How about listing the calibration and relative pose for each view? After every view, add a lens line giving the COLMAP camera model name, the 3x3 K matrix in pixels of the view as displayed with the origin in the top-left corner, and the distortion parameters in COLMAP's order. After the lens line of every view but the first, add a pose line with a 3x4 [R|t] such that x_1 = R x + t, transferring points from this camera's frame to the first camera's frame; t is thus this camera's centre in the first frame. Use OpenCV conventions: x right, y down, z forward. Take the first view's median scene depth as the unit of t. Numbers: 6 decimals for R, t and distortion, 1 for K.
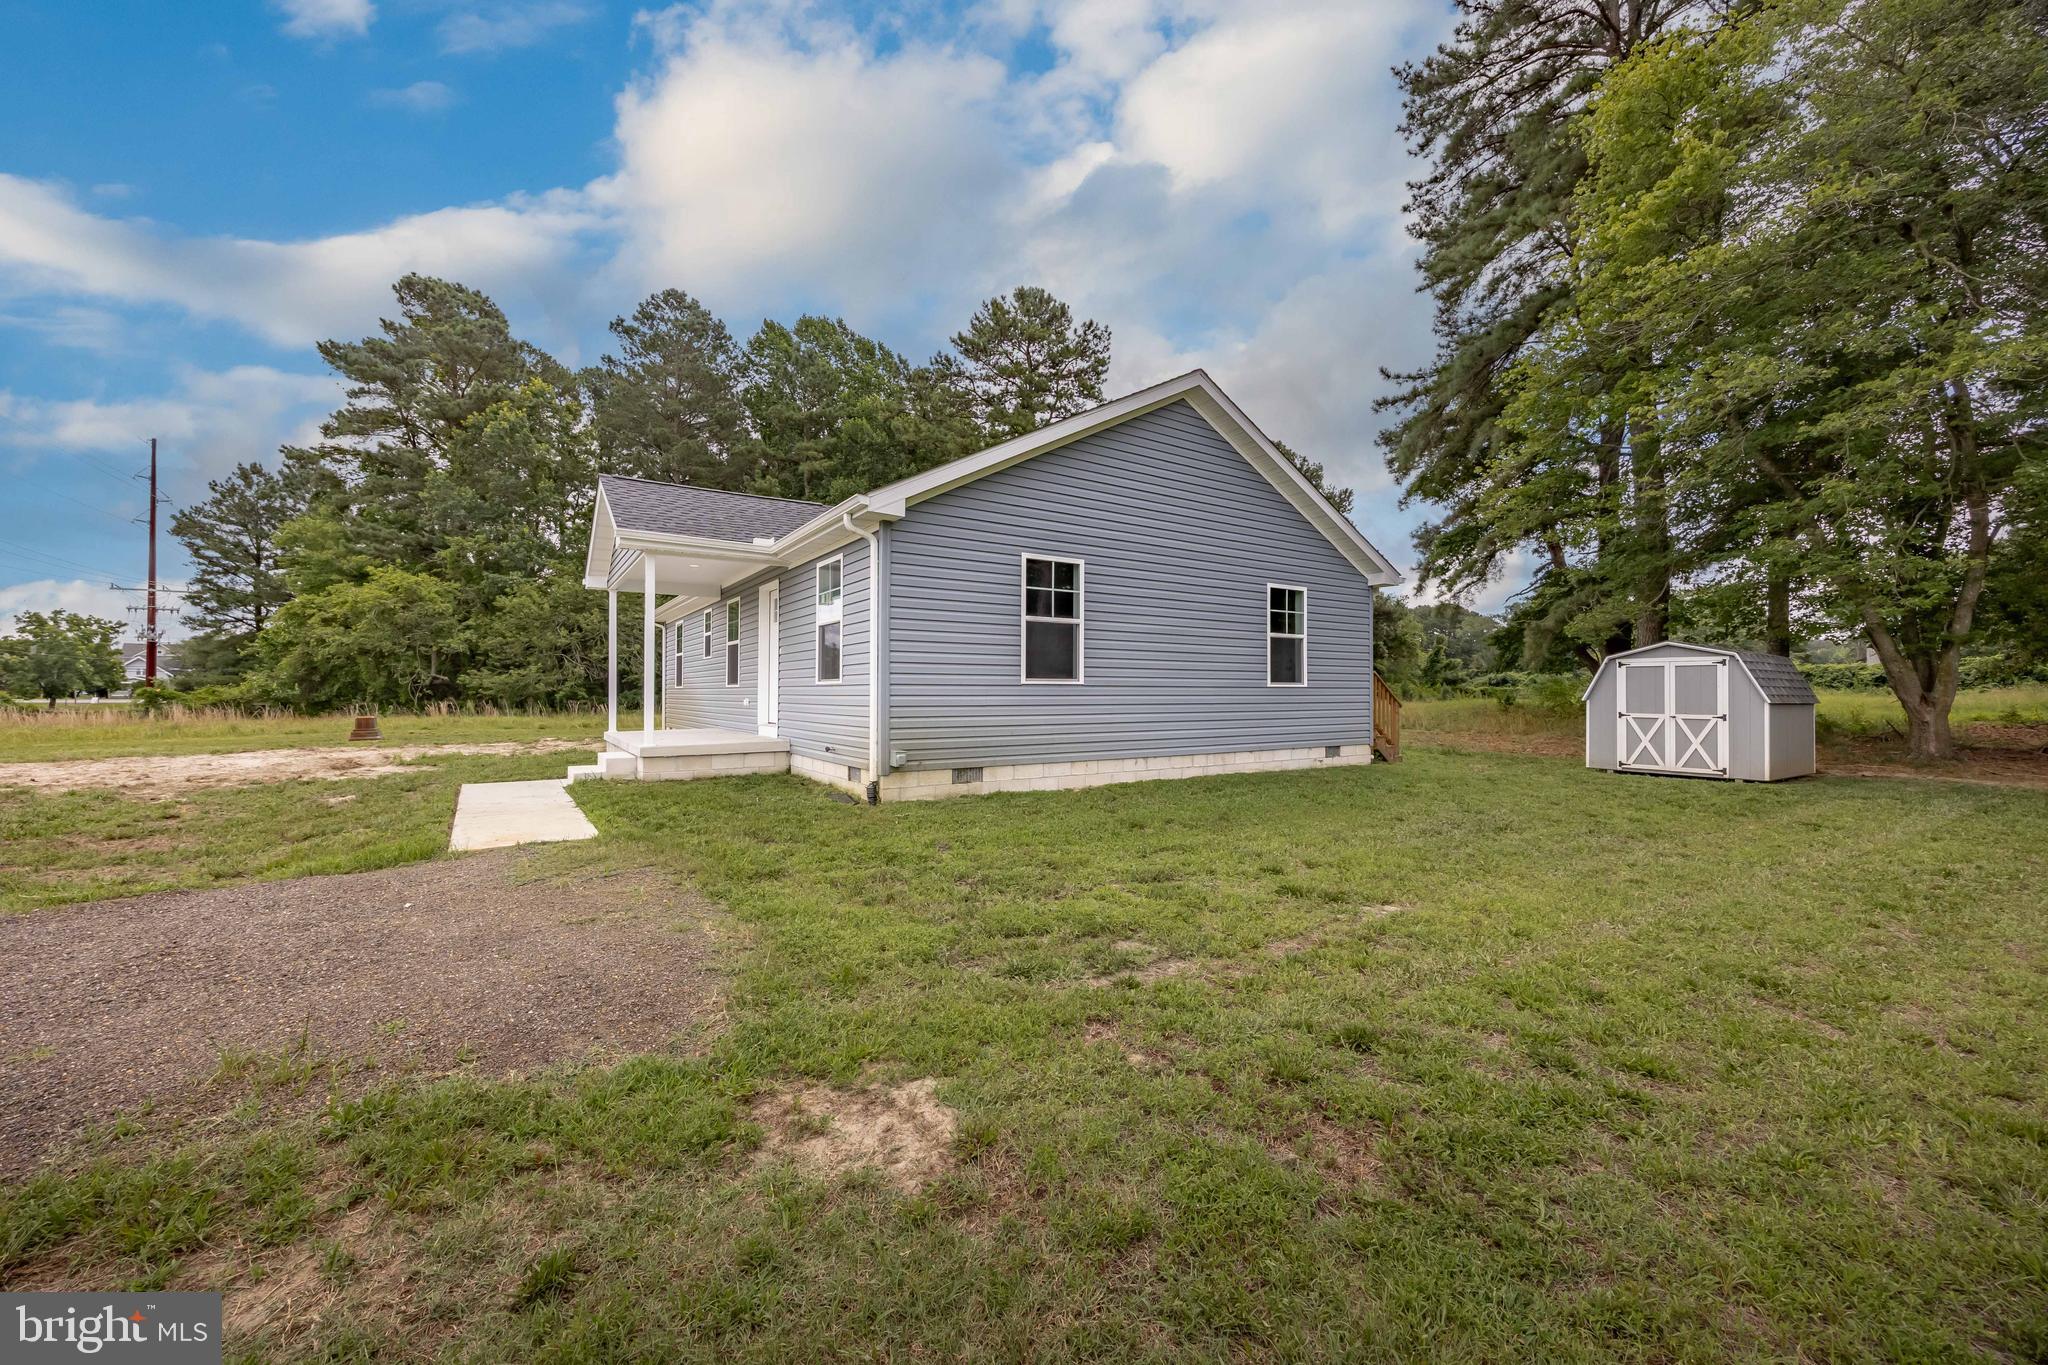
lens RADIAL K [[788.1, 0, 1045.0], [0, 788.1, 687.8], [0, 0, 1]] dist [-0.001923, -0.000076]
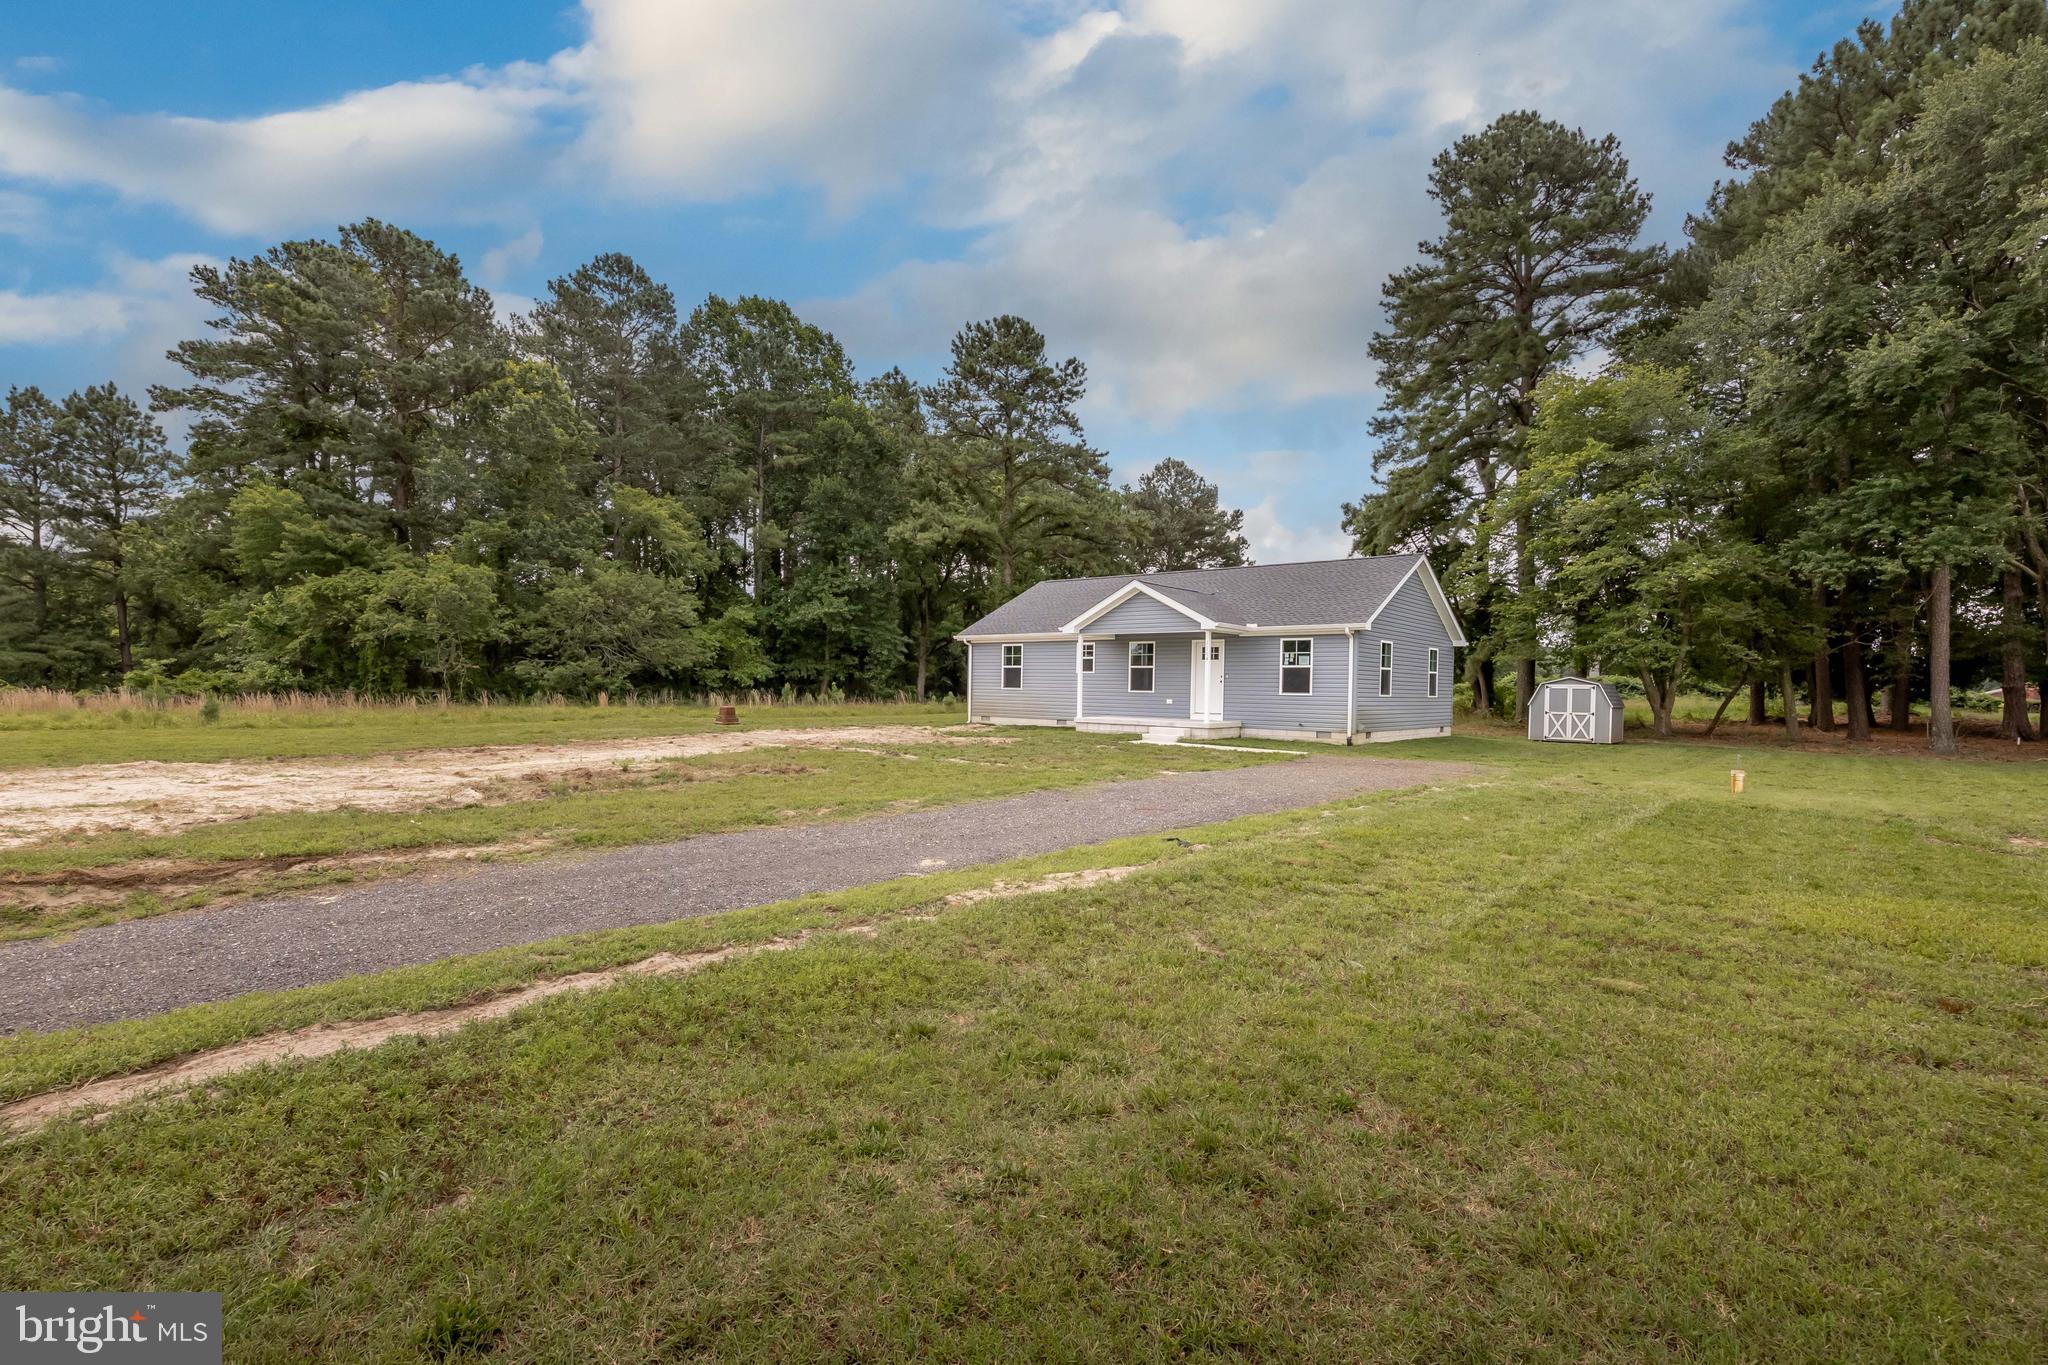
lens RADIAL K [[1001.6, 0, 1012.2], [0, 1001.6, 688.9], [0, 0, 1]] dist [-0.001211, -0.000078]
pose [[0.954103, 0.015241, 0.299092, -1.210465], [-0.018860, 0.999780, 0.009216, -0.021447], [-0.298886, -0.014434, 0.954180, -0.928792]]
